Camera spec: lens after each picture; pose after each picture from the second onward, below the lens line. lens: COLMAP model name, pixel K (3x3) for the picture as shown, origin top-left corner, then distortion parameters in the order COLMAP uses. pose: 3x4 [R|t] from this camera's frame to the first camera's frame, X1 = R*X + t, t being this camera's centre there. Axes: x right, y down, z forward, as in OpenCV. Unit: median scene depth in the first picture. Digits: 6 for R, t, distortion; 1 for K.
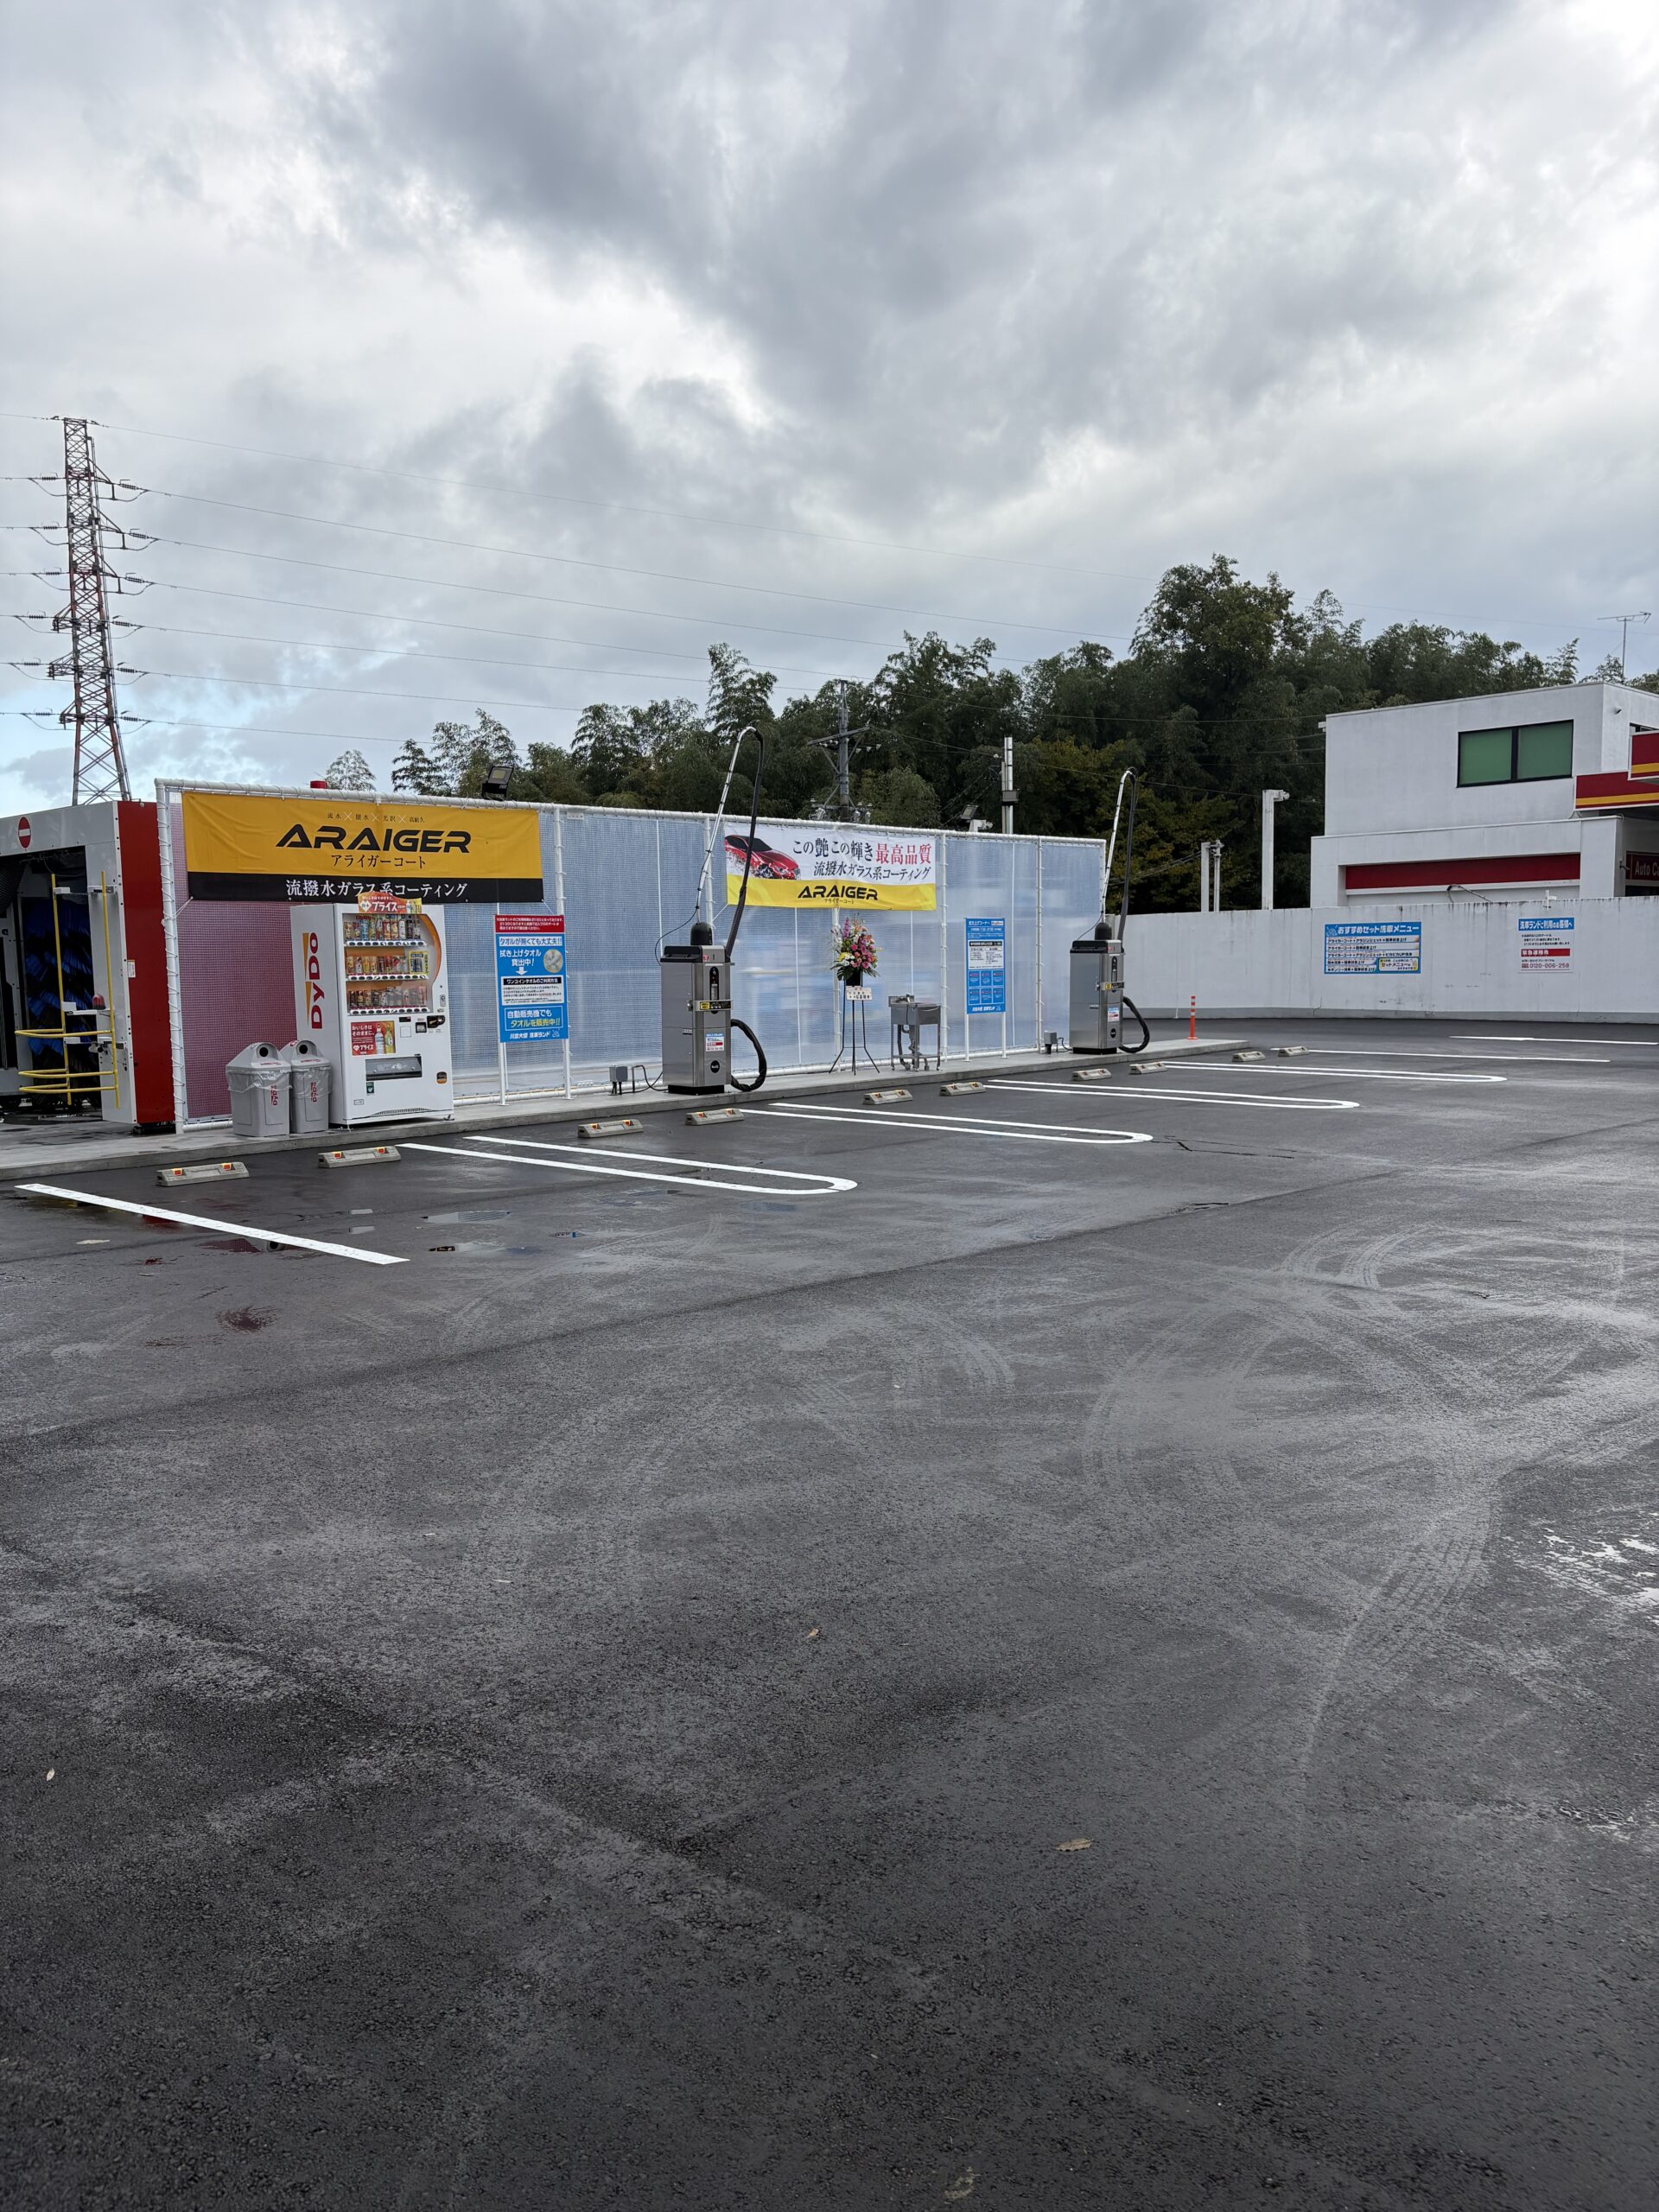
lens RADIAL K [[1659.1, 0, 829.5], [0, 1659.1, 1106.0], [0, 0, 1]] dist [0.002849, -0.000006]
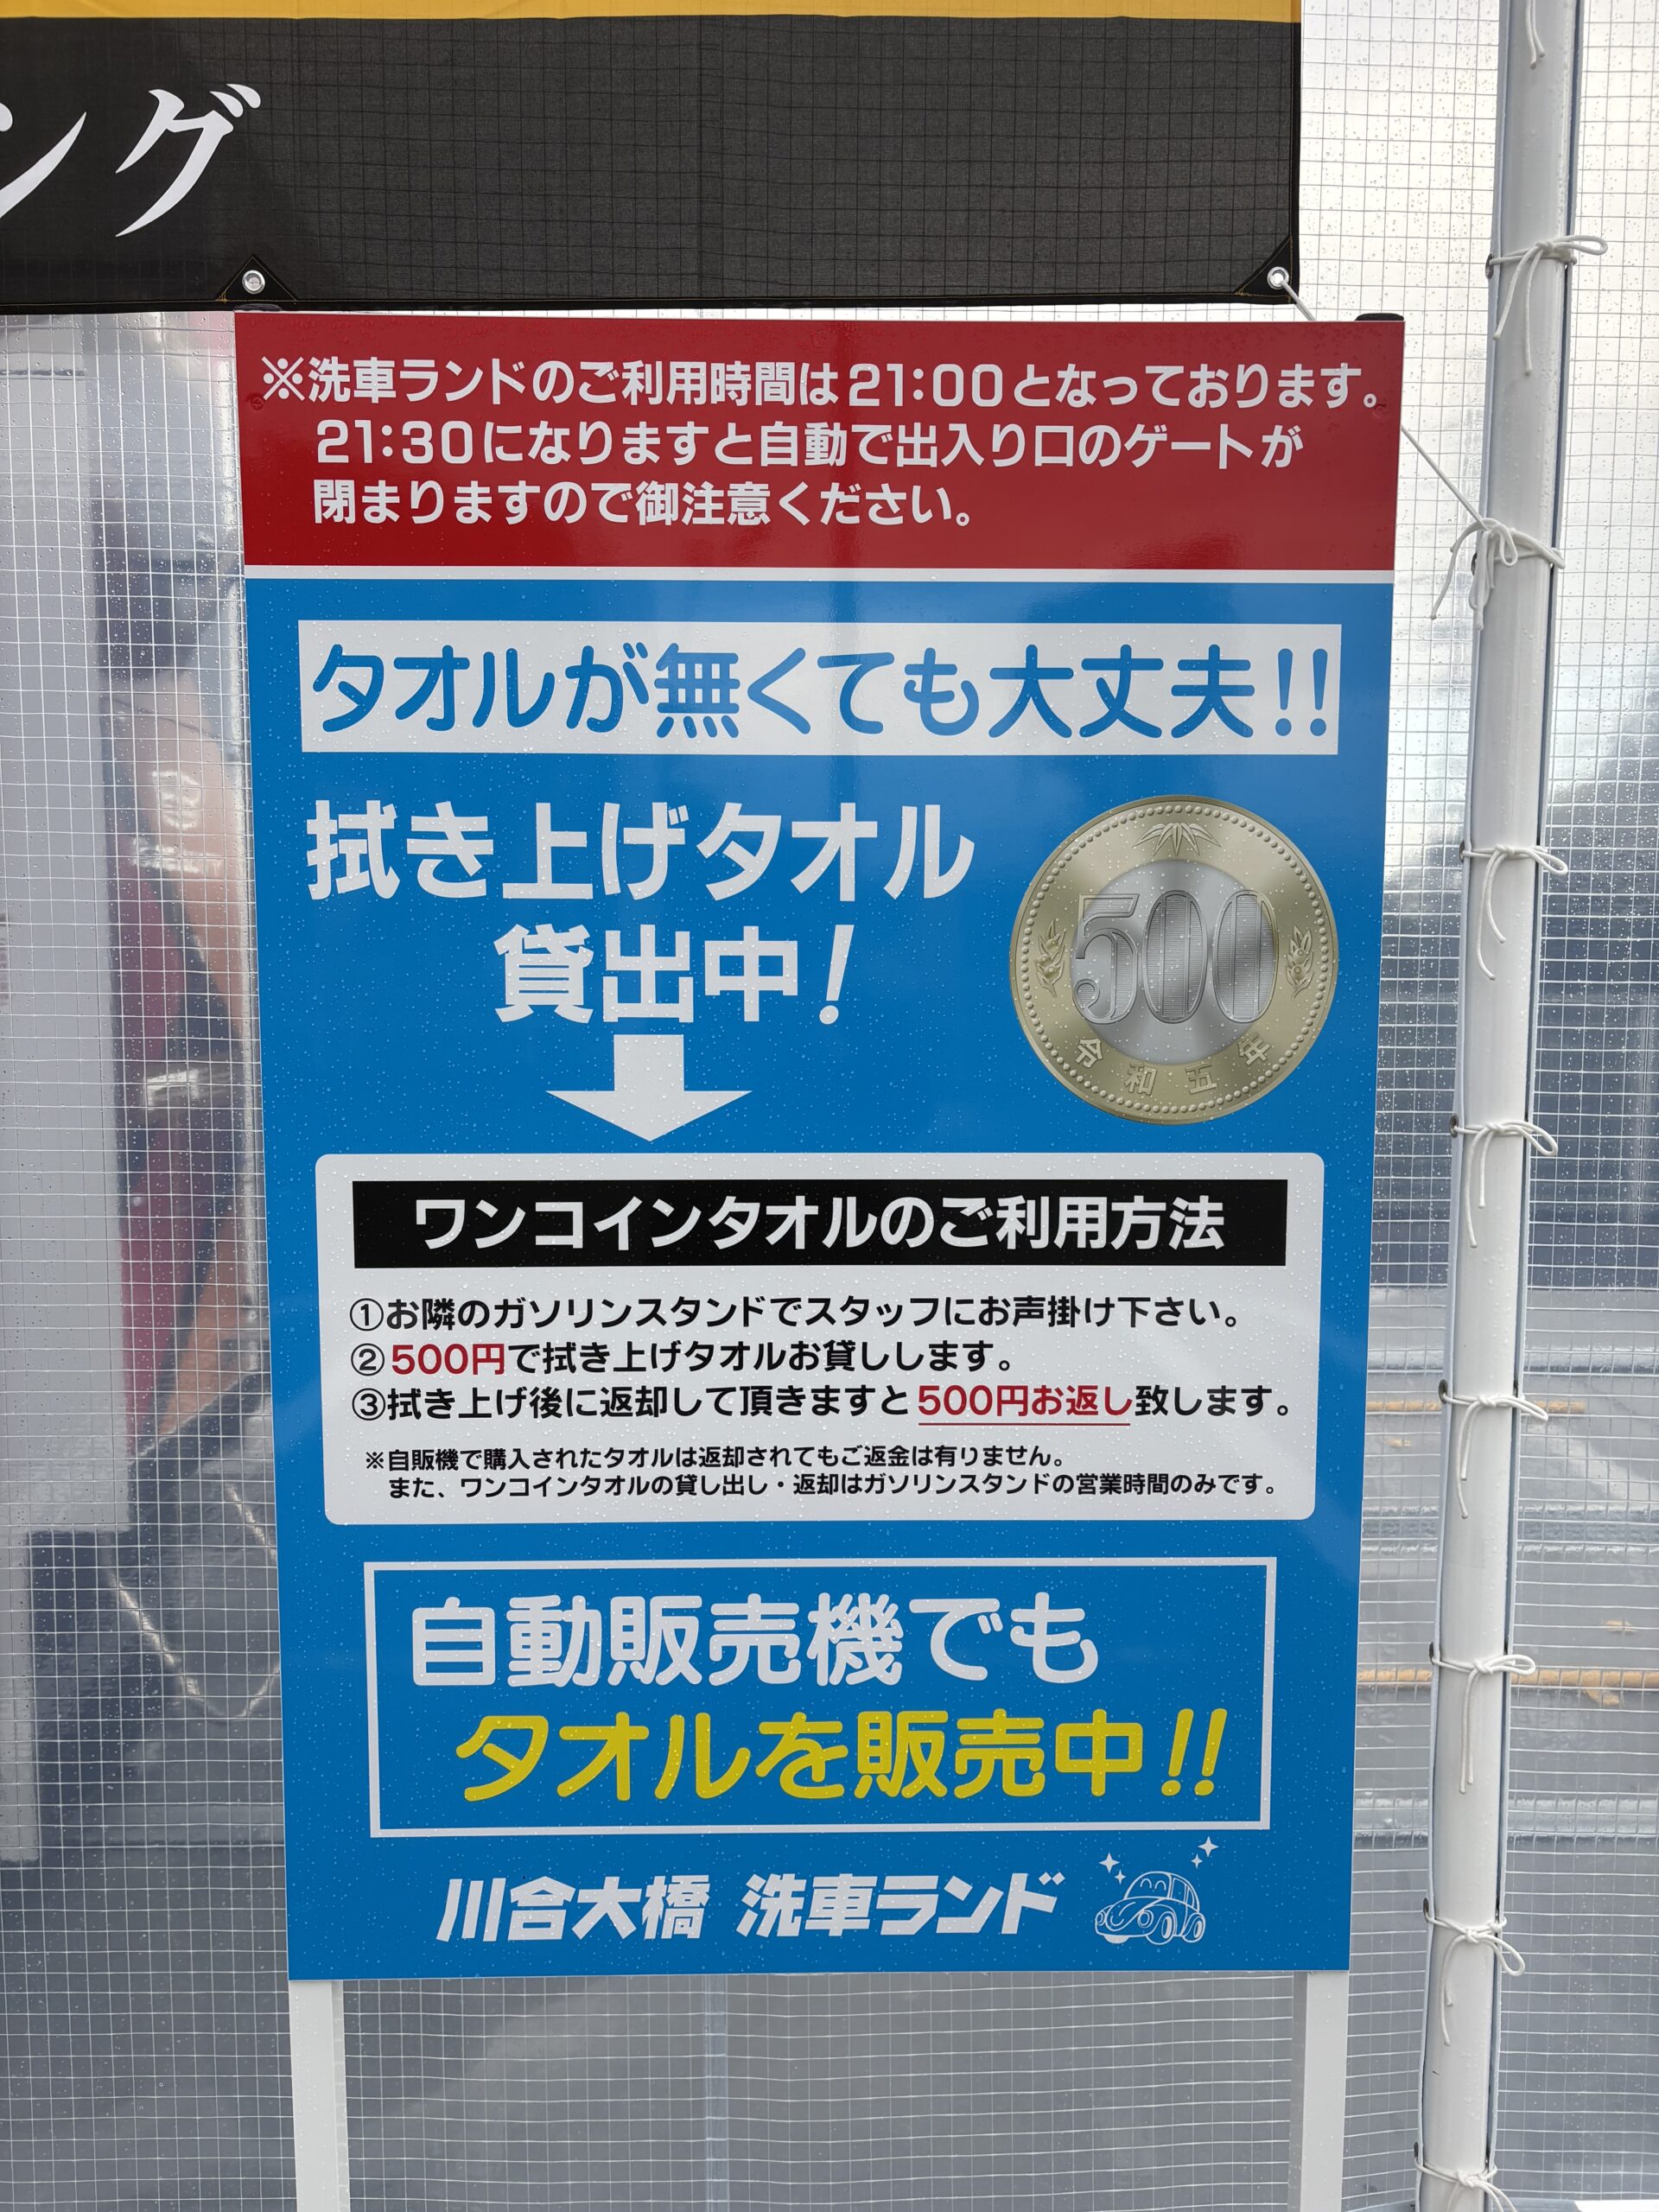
lens RADIAL K [[1659.1, 0, 829.5], [0, 1659.1, 1106.0], [0, 0, 1]] dist [0.002849, -0.000006]
pose [[0.688949, 0.090025, -0.719198, -0.124165], [-0.076588, 0.995744, 0.051275, -0.084007], [0.720752, 0.019756, 0.692911, 0.941773]]
